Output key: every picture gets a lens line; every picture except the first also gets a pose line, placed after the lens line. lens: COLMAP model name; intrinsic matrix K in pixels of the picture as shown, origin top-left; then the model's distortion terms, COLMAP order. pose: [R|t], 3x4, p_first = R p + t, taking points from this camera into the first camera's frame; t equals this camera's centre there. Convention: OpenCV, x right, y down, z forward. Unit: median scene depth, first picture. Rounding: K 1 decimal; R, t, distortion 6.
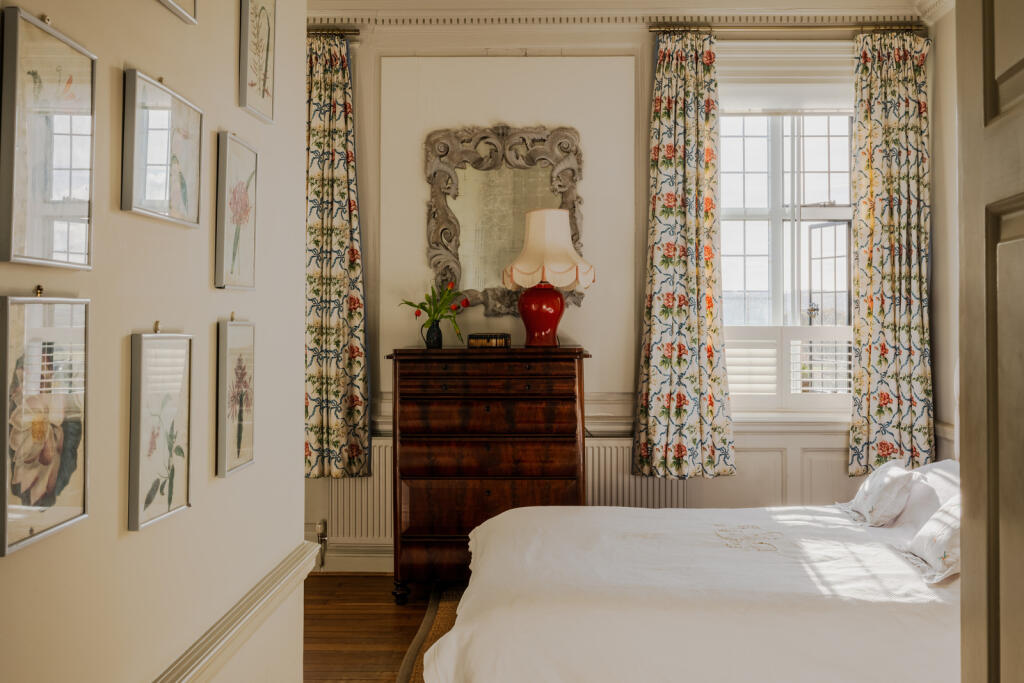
lens RADIAL K [[1031.9, 0, 513.0], [0, 1031.9, 290.5], [0, 0, 1]] dist [0.105665, -0.000663]
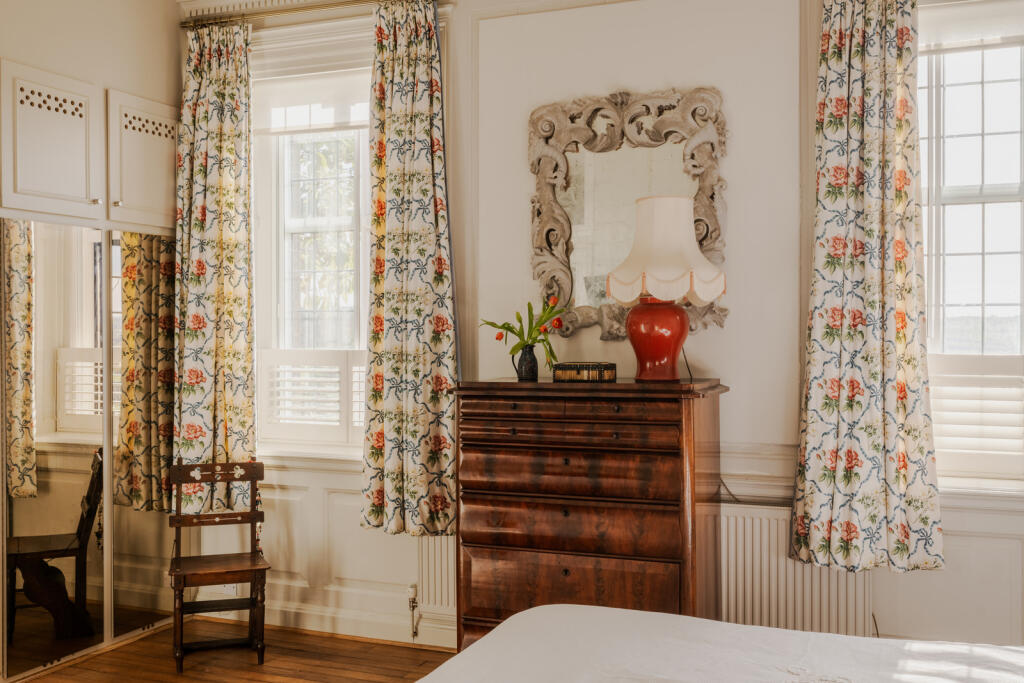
lens RADIAL K [[1042.6, 0, 512.2], [0, 1042.6, 335.1], [0, 0, 1]] dist [0.058728, -0.010939]
pose [[0.939303, -0.000537, -0.343089, 0.186400], [0.008183, 0.999749, 0.020837, 0.004421], [0.342992, -0.022379, 0.939072, 0.246945]]
